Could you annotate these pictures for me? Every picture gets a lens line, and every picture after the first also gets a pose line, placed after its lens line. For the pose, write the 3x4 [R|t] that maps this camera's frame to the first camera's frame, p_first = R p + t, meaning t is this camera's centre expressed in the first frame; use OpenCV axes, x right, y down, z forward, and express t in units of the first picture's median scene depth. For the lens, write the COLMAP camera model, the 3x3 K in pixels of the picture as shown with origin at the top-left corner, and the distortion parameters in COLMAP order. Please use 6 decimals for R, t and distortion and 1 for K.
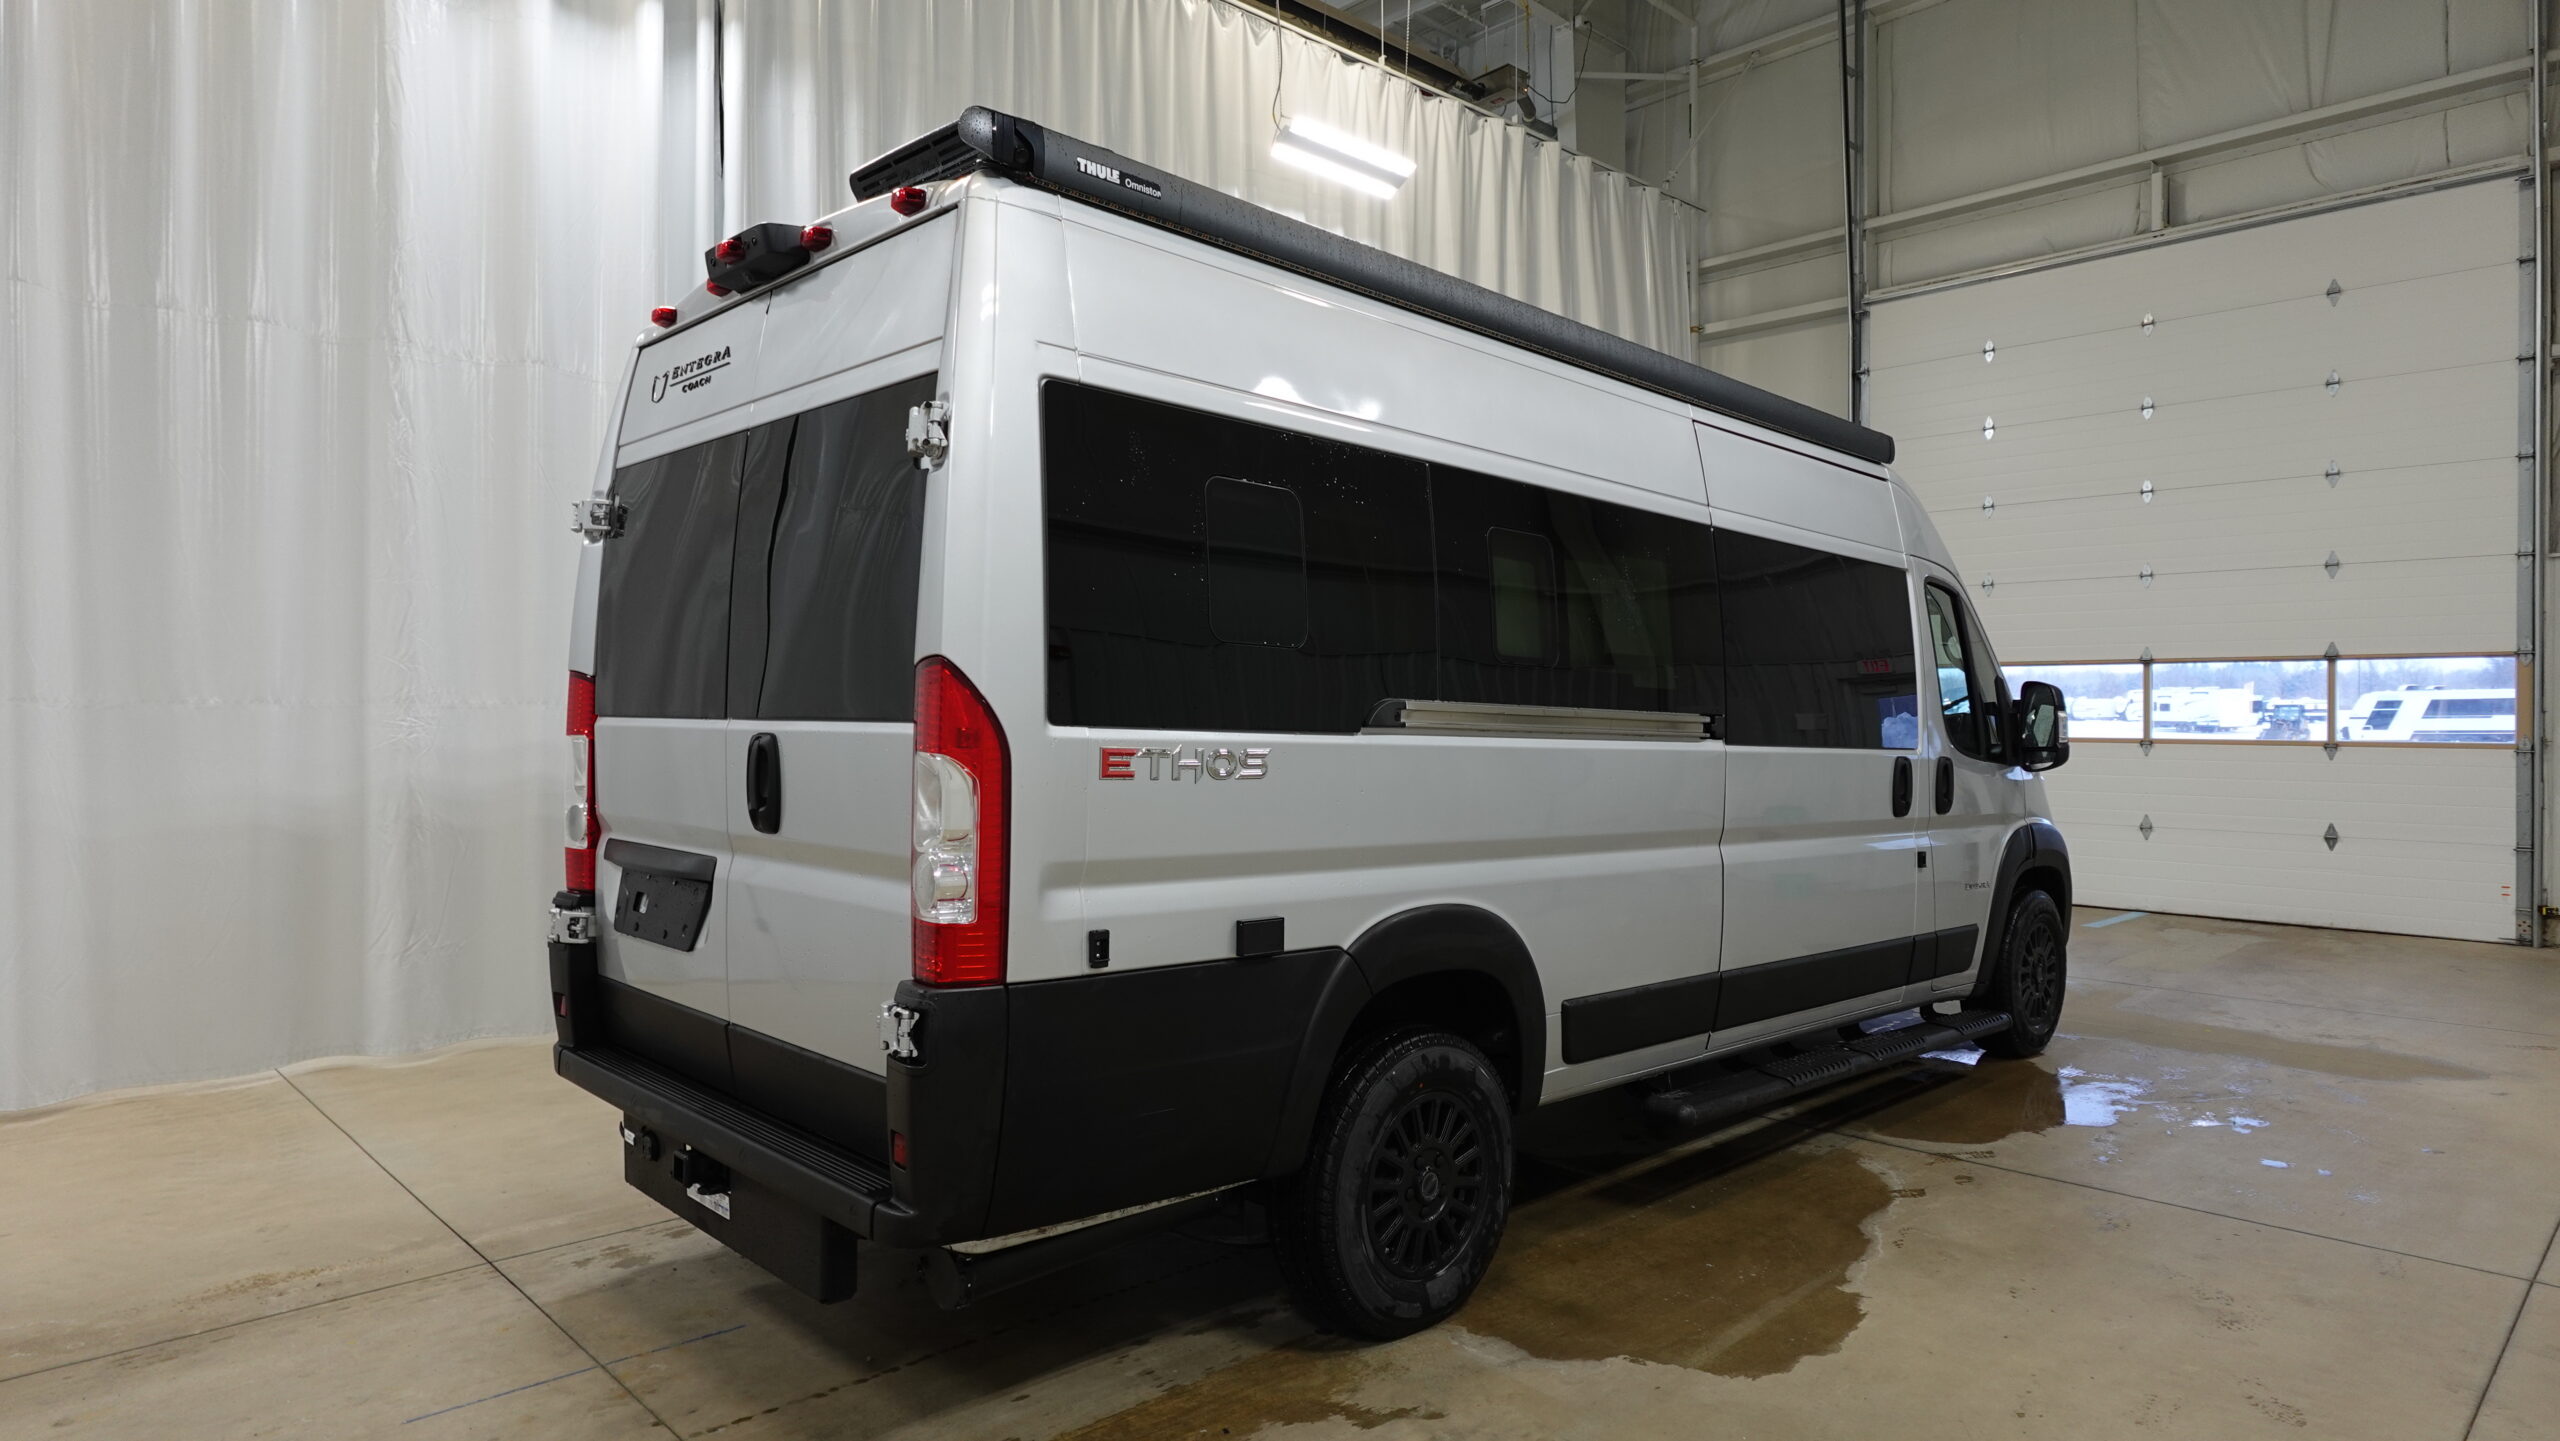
lens RADIAL K [[1469.7, 0, 1280.0], [0, 1469.7, 720.5], [0, 0, 1]] dist [-0.002576, 0.001278]
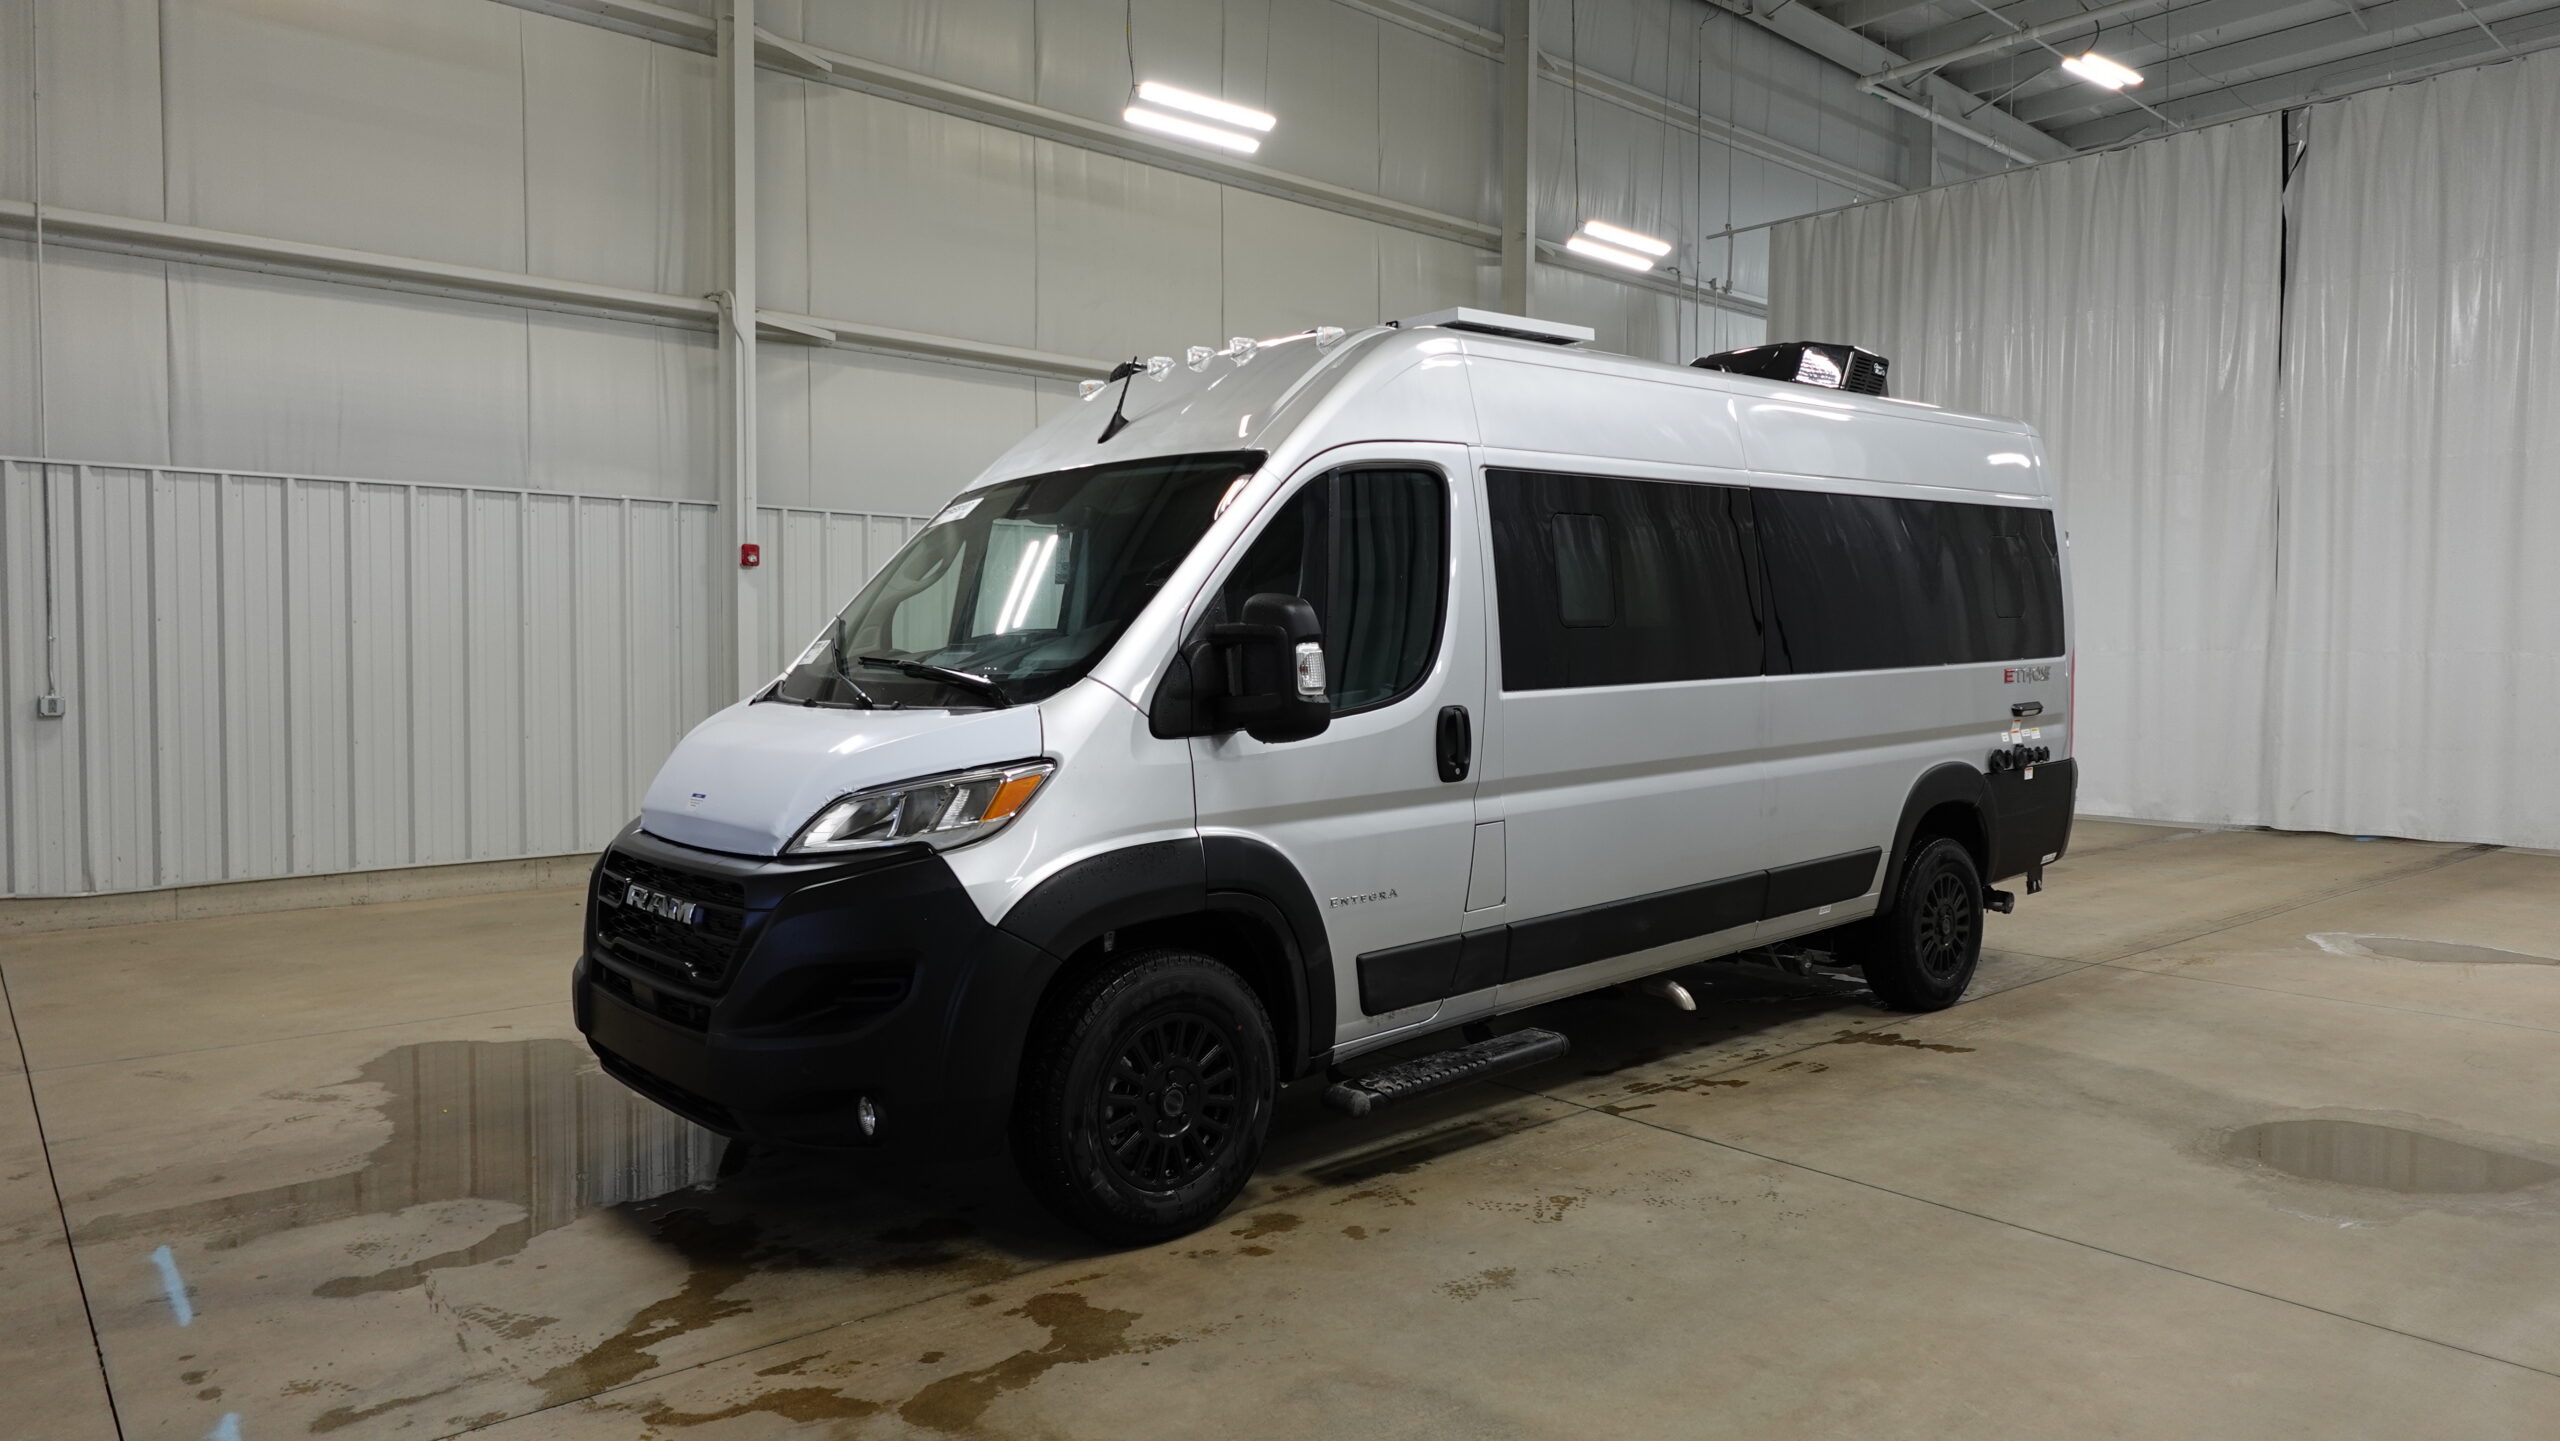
lens RADIAL K [[1593.7, 0, 1280.0], [0, 1593.7, 720.5], [0, 0, 1]] dist [-0.004064, 0.000561]
pose [[-0.998811, -0.005190, 0.048482, 0.652016], [-0.002758, 0.998740, 0.050107, -0.014476], [-0.048681, 0.049914, -0.997566, 2.650819]]
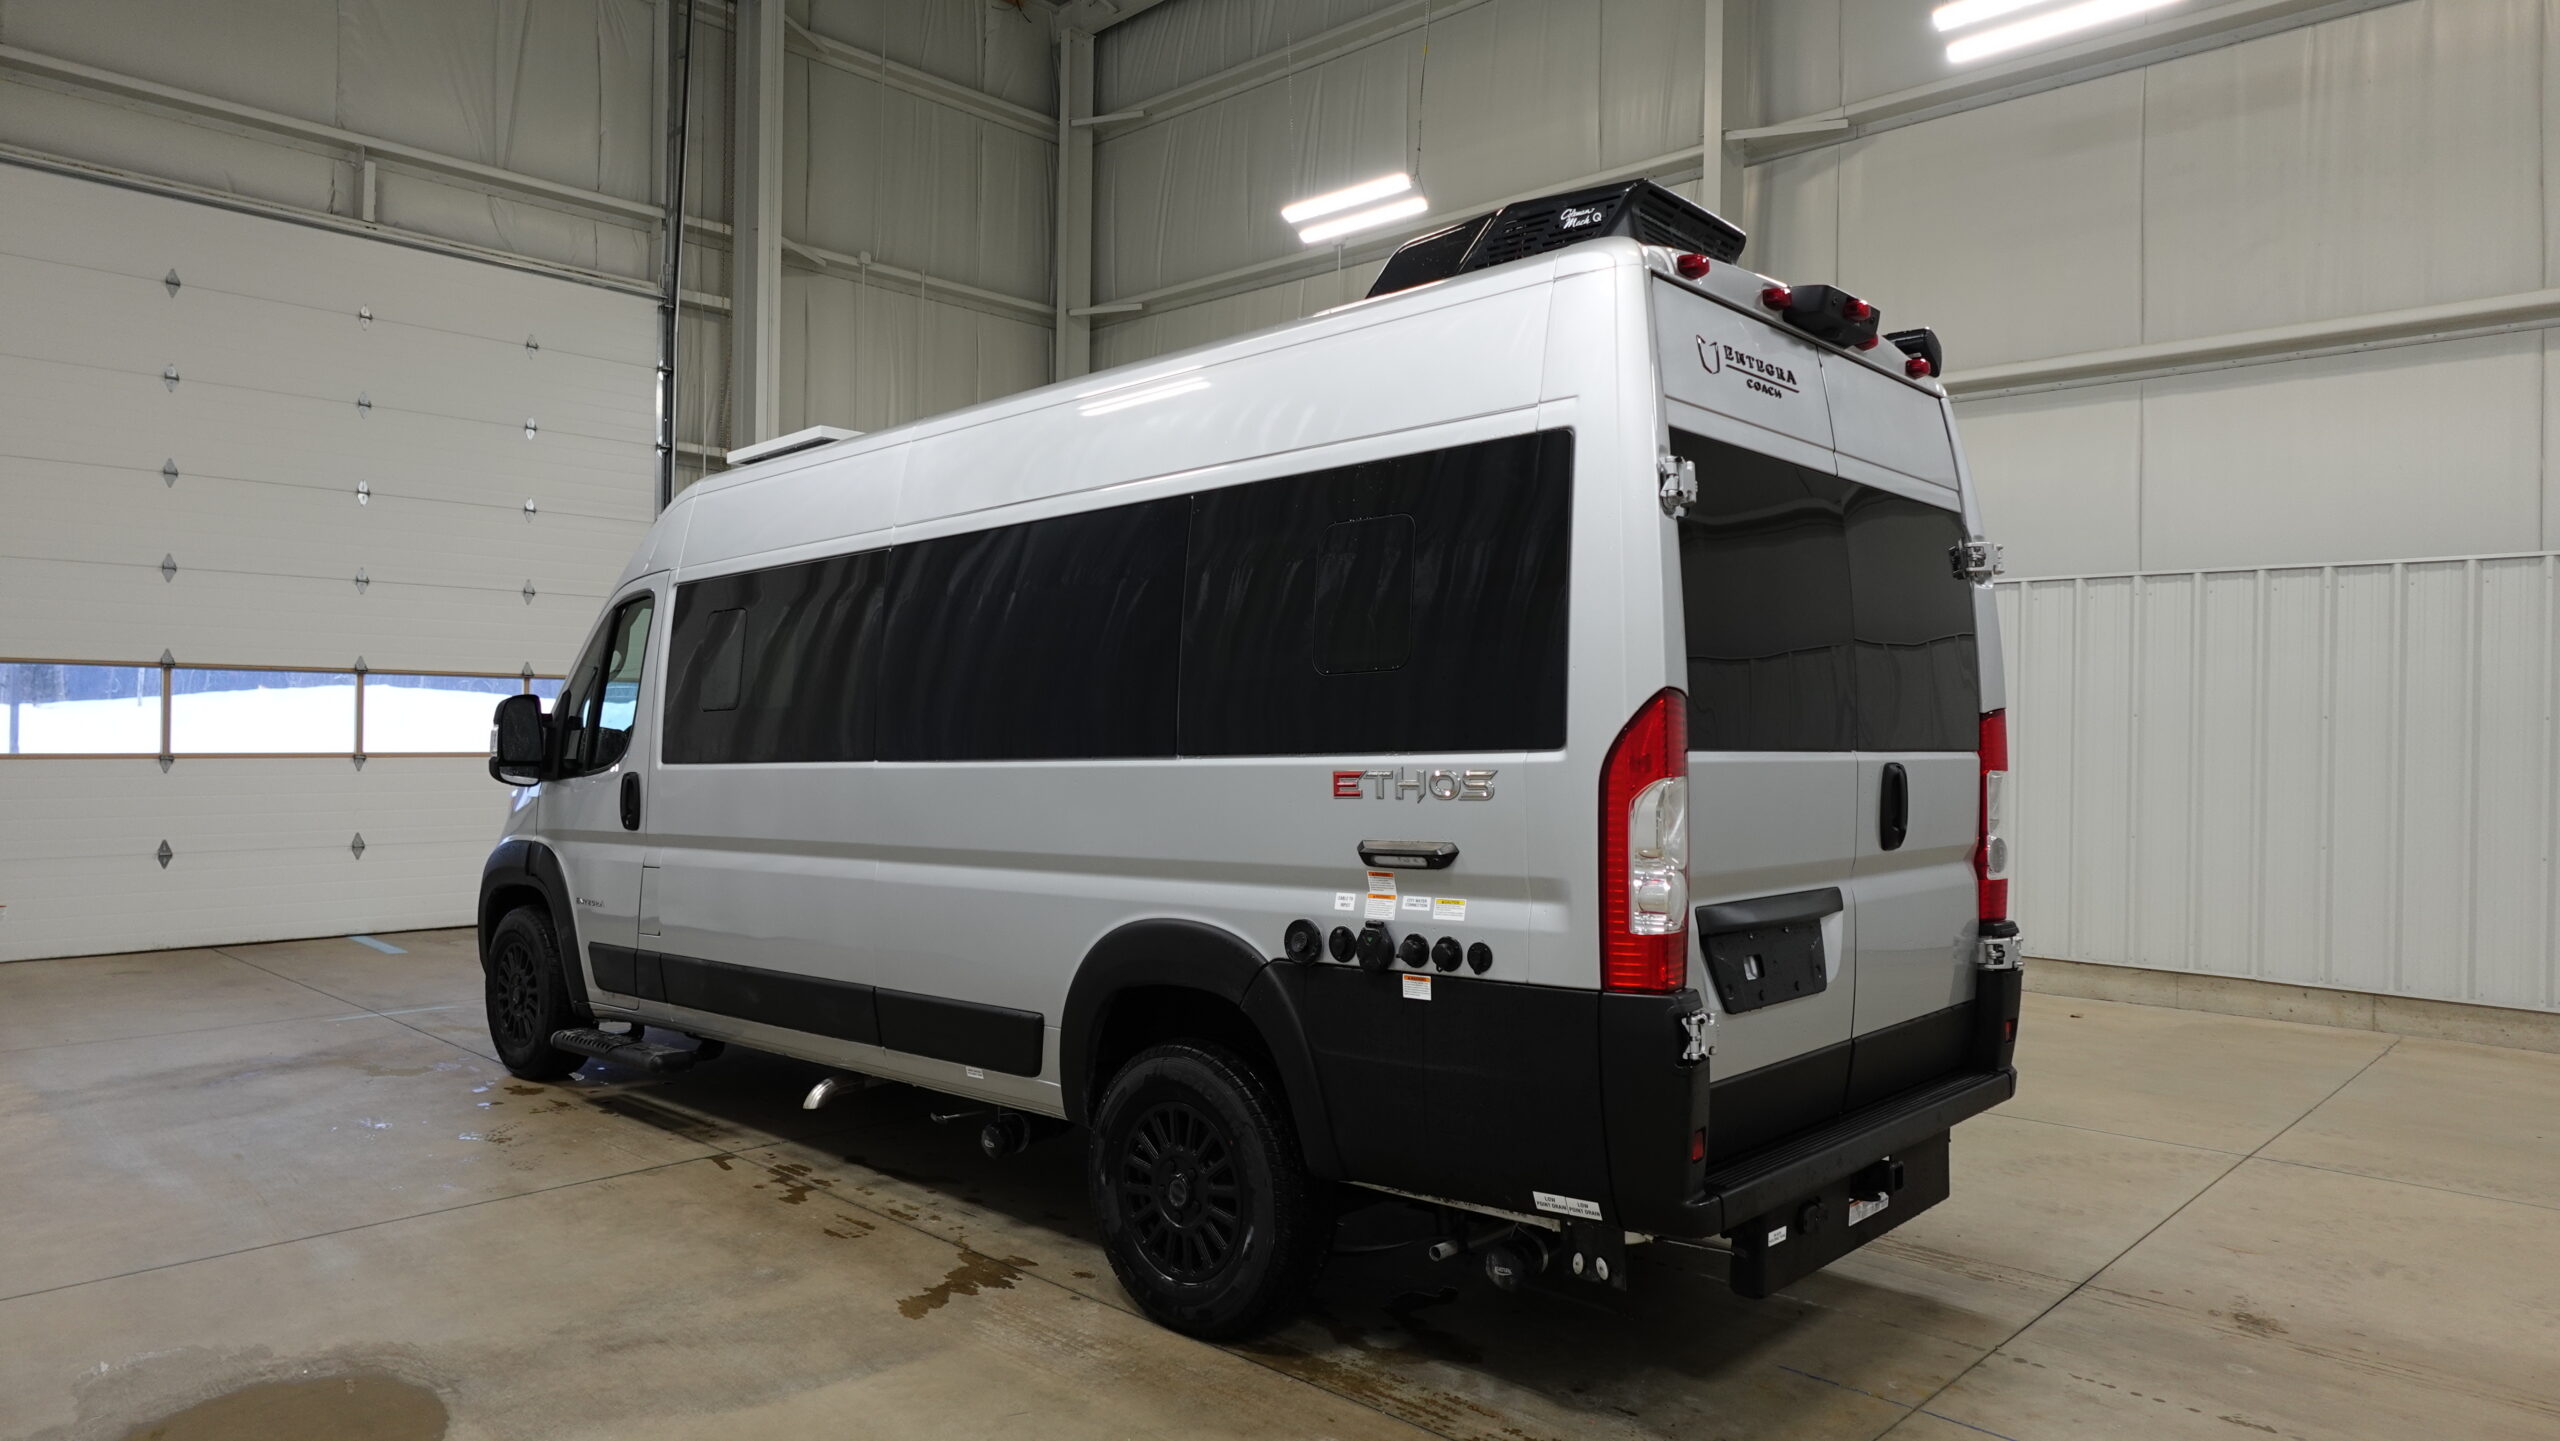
lens RADIAL K [[1593.7, 0, 1280.0], [0, 1593.7, 720.5], [0, 0, 1]] dist [-0.004064, 0.000561]
pose [[-0.058299, 0.004039, 0.998291, -0.970721], [-0.002194, 0.999989, -0.004174, -0.011370], [-0.998297, -0.002433, -0.058289, 0.960151]]
